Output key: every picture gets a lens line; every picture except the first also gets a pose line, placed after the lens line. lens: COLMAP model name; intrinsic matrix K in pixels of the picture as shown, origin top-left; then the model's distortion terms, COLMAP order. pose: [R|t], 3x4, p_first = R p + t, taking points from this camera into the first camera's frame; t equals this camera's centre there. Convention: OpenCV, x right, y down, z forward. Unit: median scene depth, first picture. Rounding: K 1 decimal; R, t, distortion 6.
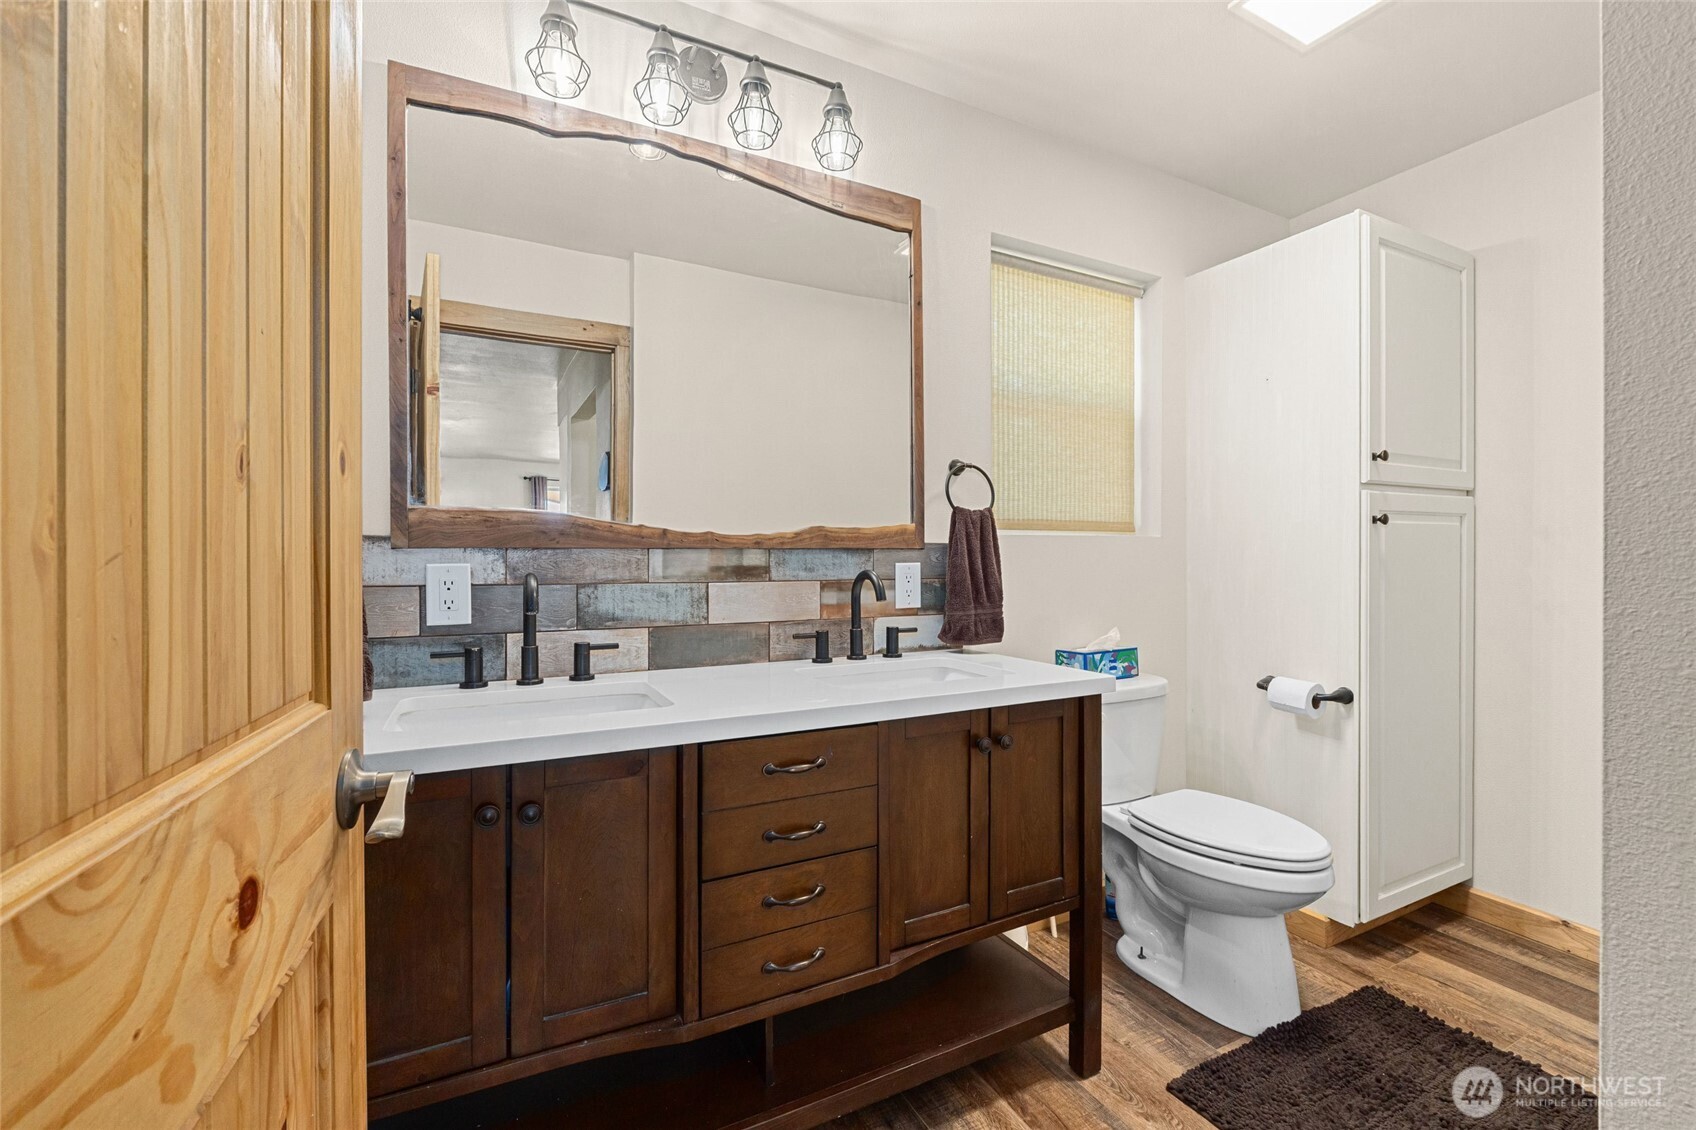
lens RADIAL K [[716.4, 0, 853.3], [0, 716.4, 561.8], [0, 0, 1]] dist [-0.006477, 0.000650]
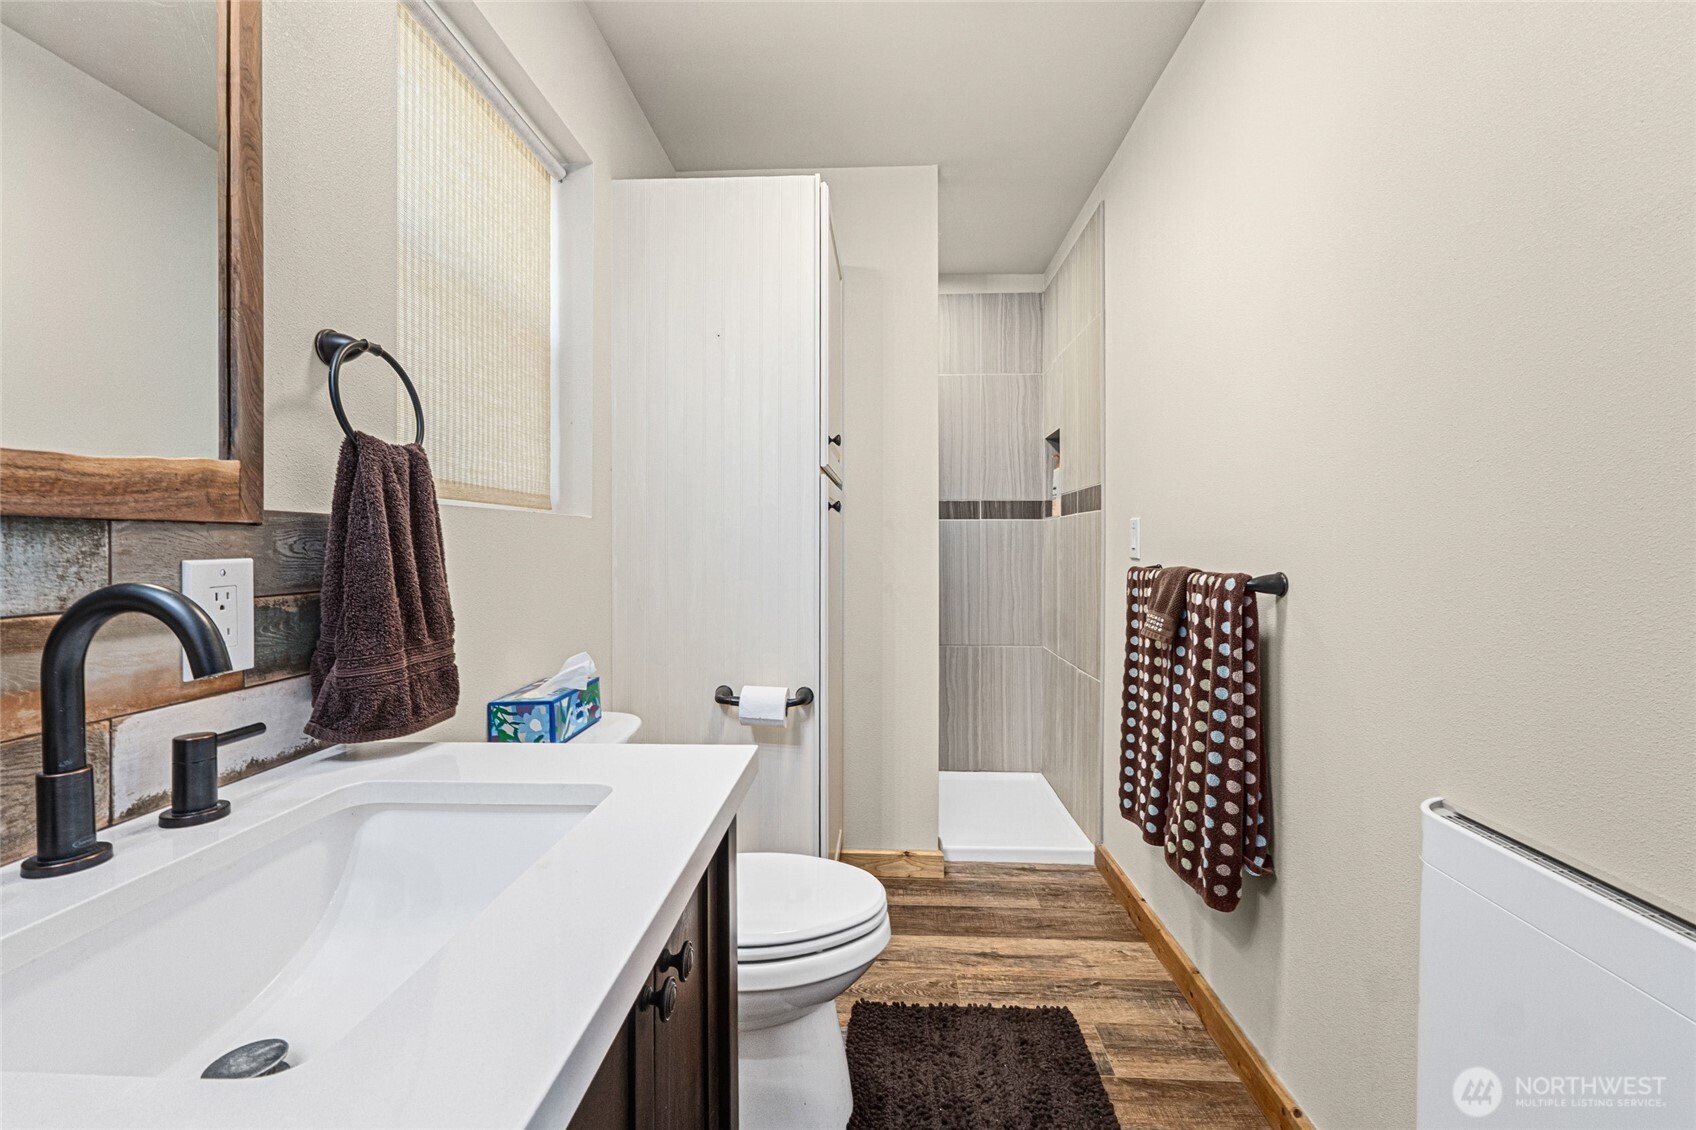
lens RADIAL K [[716.4, 0, 840.5], [0, 716.4, 549.1], [0, 0, 1]] dist [-0.006477, 0.000650]
pose [[0.505457, -0.003312, 0.862845, -0.088149], [0.006570, 0.999978, -0.000010, -0.001808], [-0.862827, 0.005673, 0.505468, 0.508930]]
